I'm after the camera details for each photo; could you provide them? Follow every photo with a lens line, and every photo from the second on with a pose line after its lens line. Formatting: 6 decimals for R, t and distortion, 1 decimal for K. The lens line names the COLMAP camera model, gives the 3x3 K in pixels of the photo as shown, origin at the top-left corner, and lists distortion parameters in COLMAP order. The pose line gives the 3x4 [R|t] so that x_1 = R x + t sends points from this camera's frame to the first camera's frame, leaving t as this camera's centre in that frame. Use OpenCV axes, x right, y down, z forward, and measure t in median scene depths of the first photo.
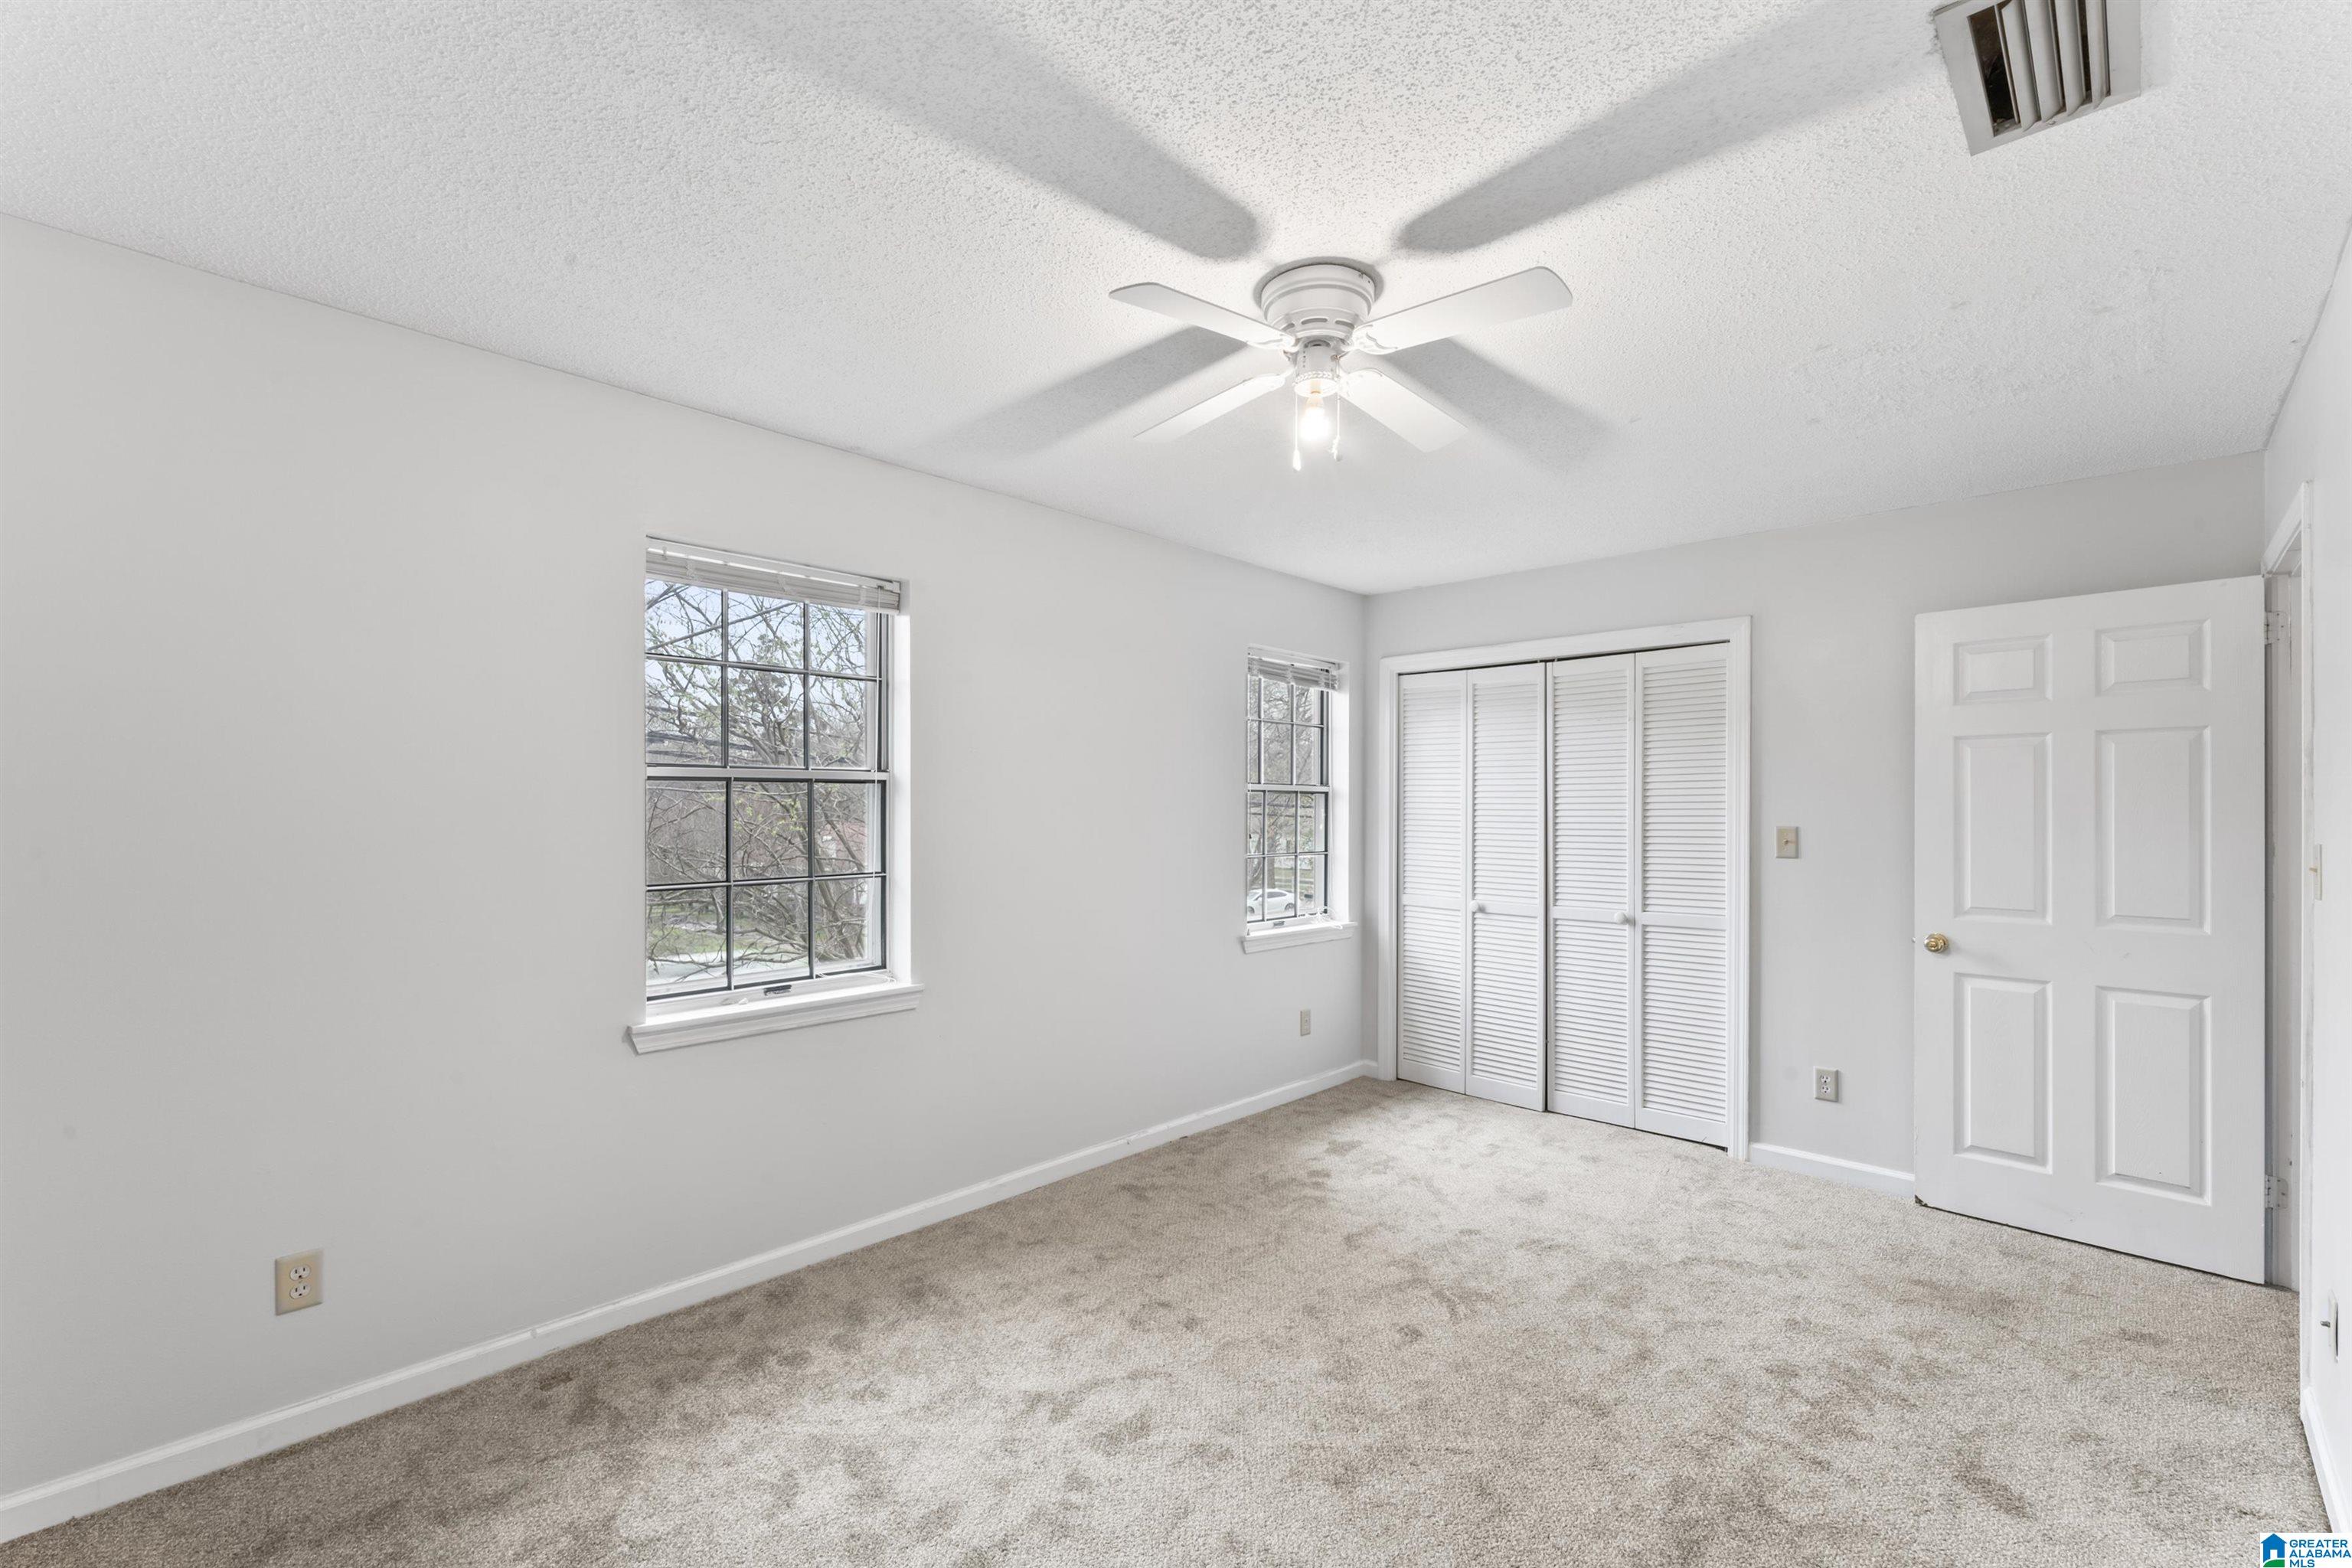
lens RADIAL K [[1003.7, 0, 1180.2], [0, 1003.7, 820.6], [0, 0, 1]] dist [0.000695, 0.000175]
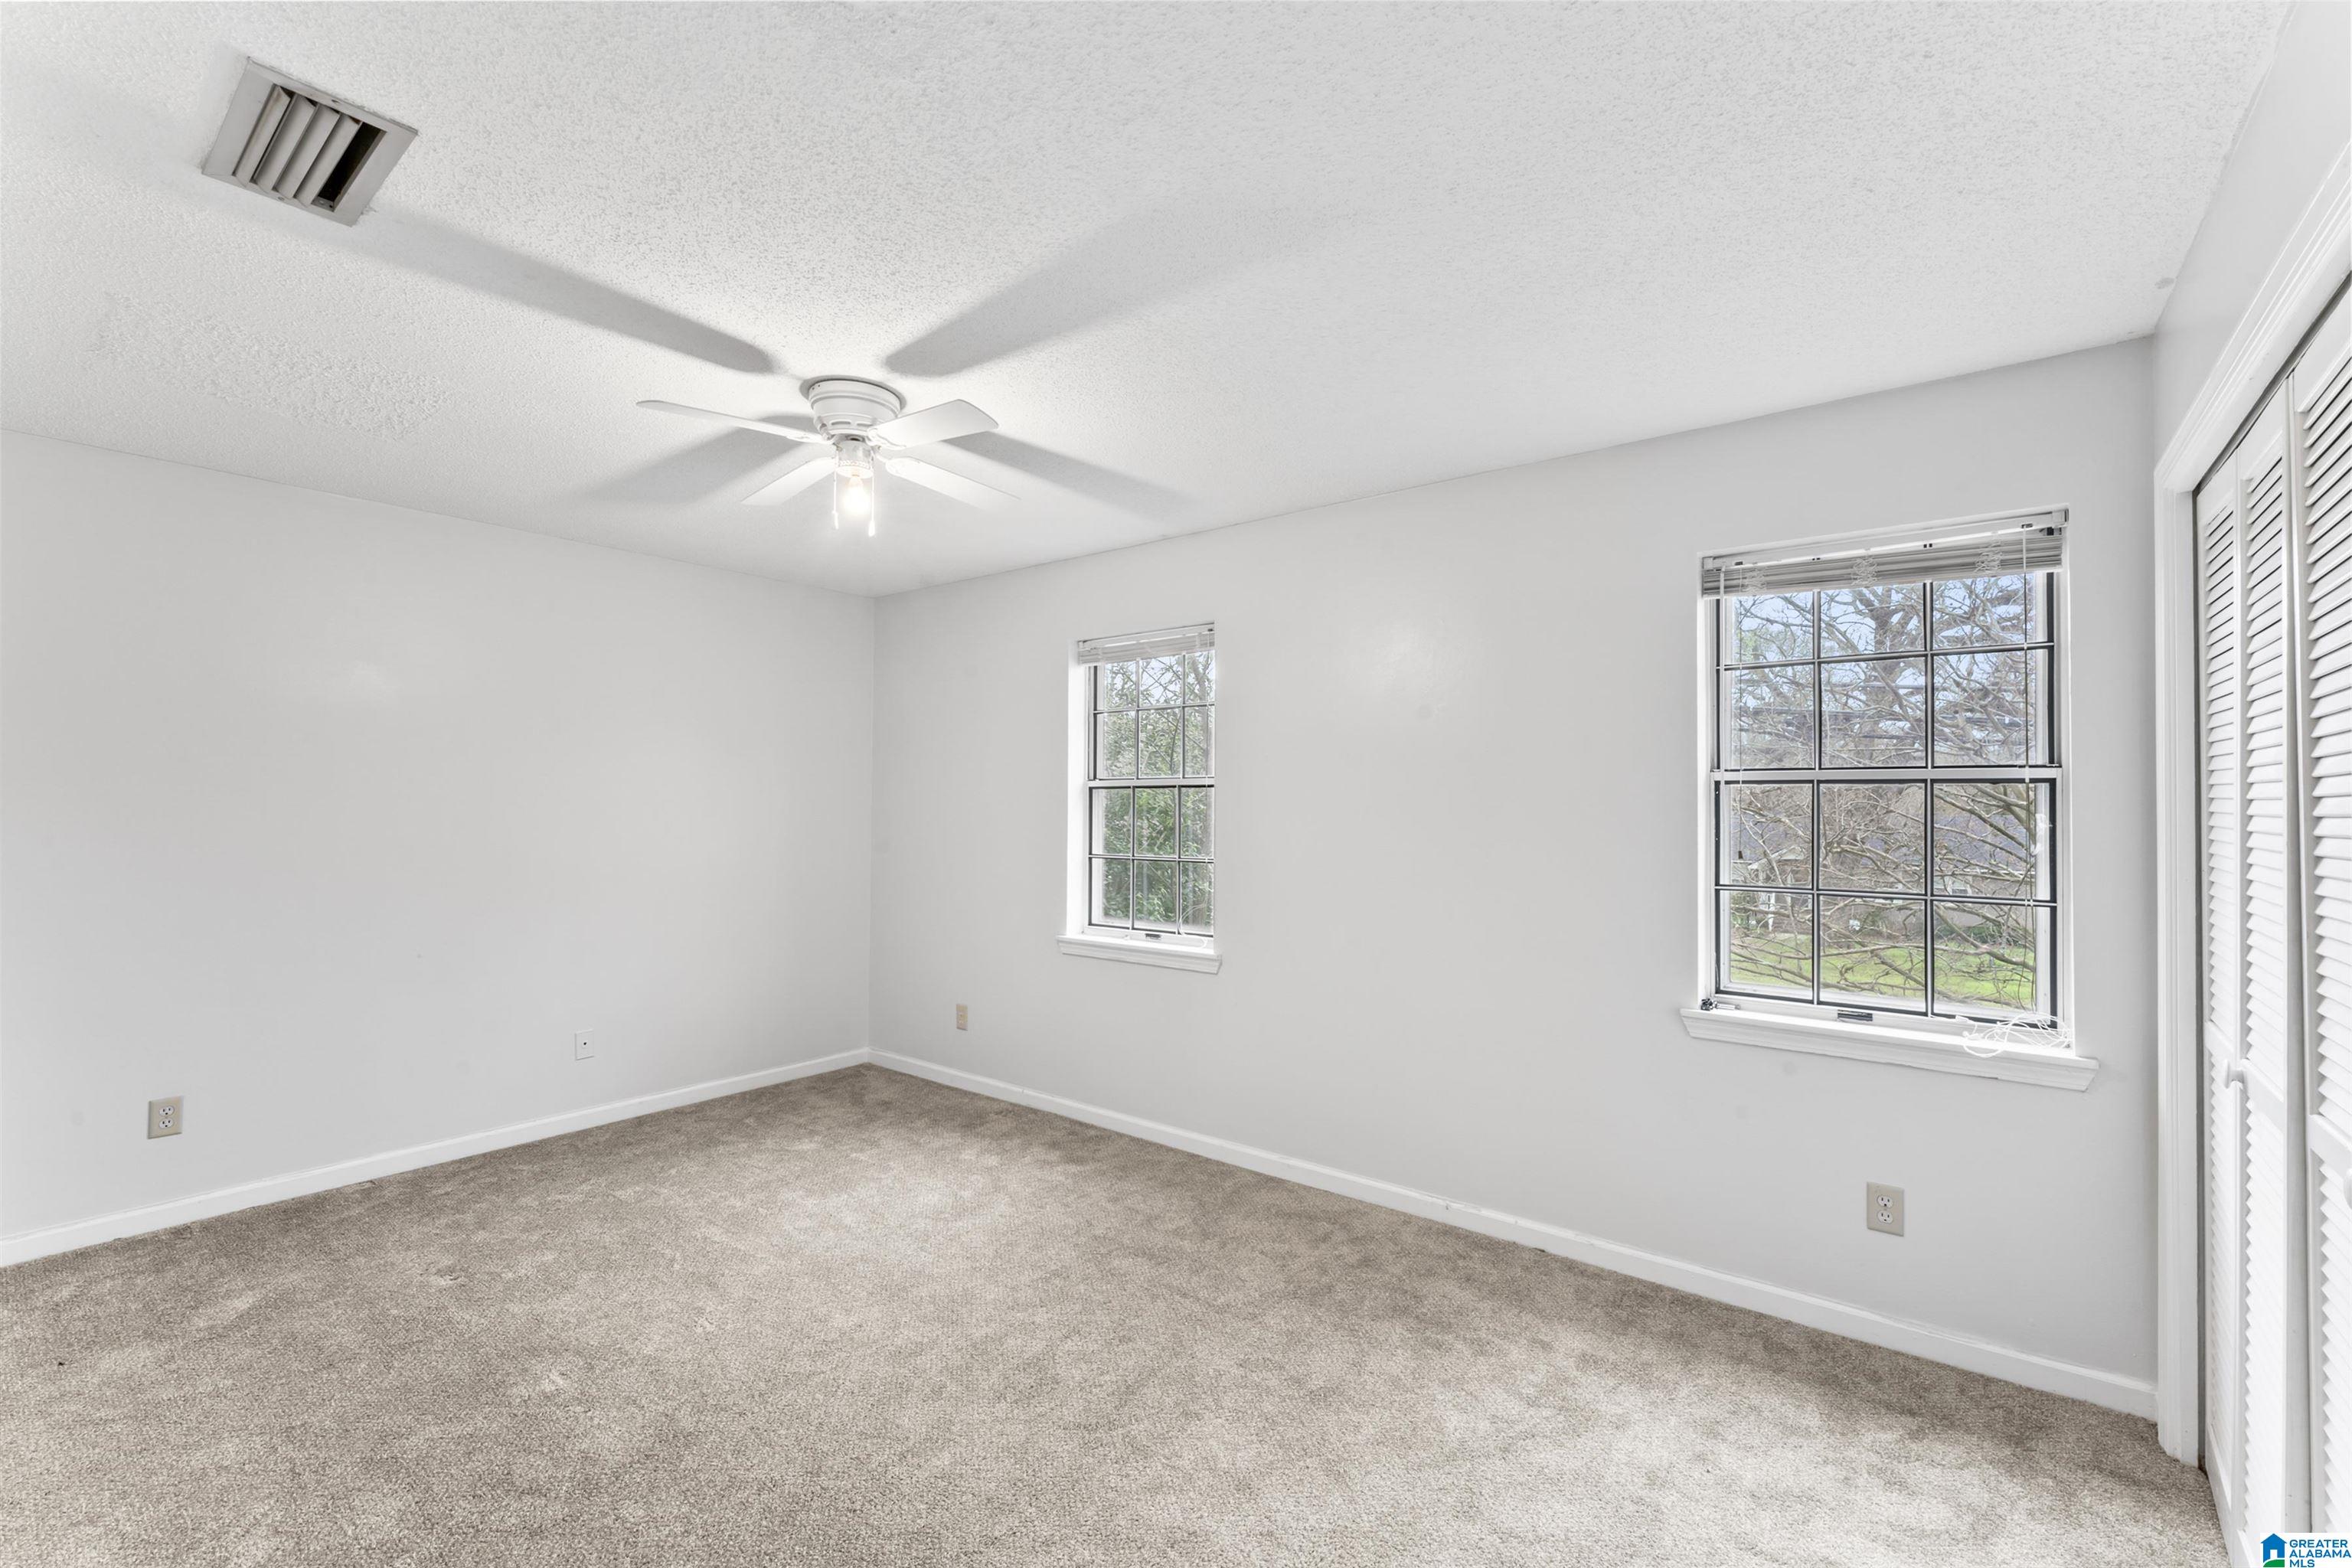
lens RADIAL K [[996.2, 0, 1178.0], [0, 996.2, 800.8], [0, 0, 1]] dist [-0.001330, -0.000214]
pose [[0.088787, -0.004480, -0.996041, 0.775277], [-0.016623, 0.999844, -0.005979, -0.010866], [0.995912, 0.017088, 0.088698, 0.711160]]
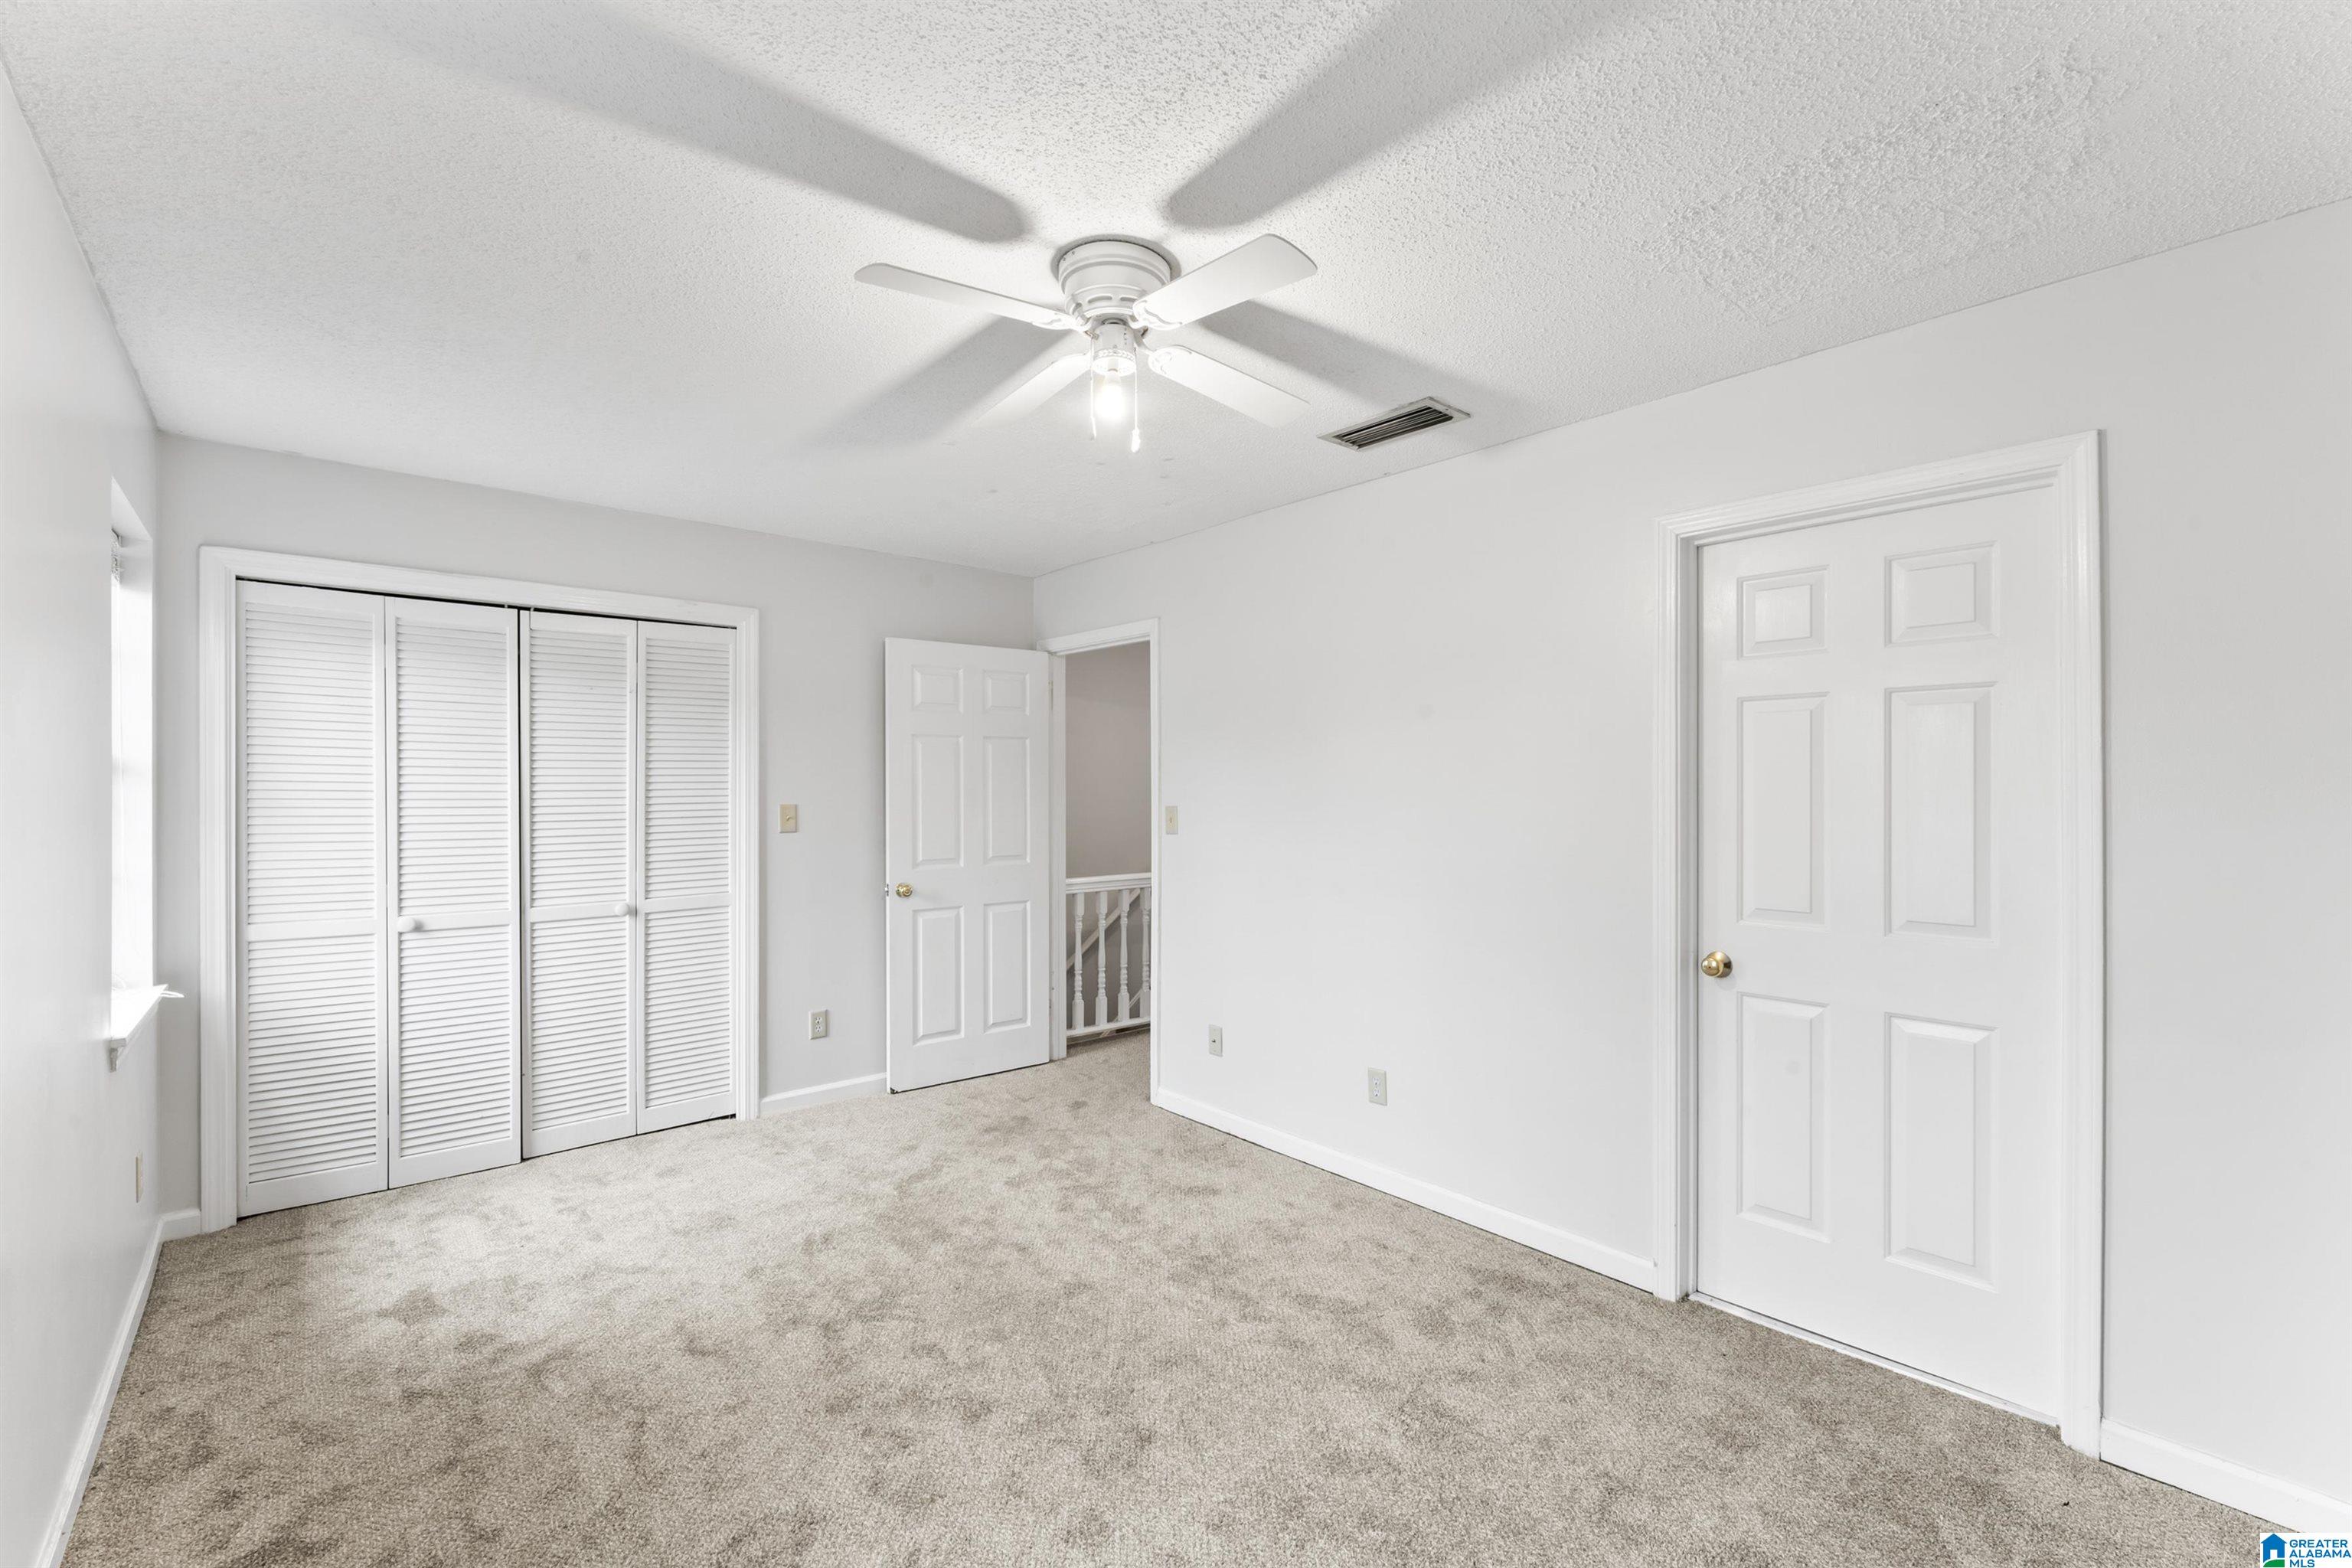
lens RADIAL K [[996.2, 0, 1178.0], [0, 996.2, 800.8], [0, 0, 1]] dist [-0.001330, -0.000214]
pose [[0.096097, -0.017356, 0.995221, -0.453091], [0.014297, 0.999769, 0.016055, -0.009466], [-0.995269, 0.012686, 0.096323, 0.458121]]
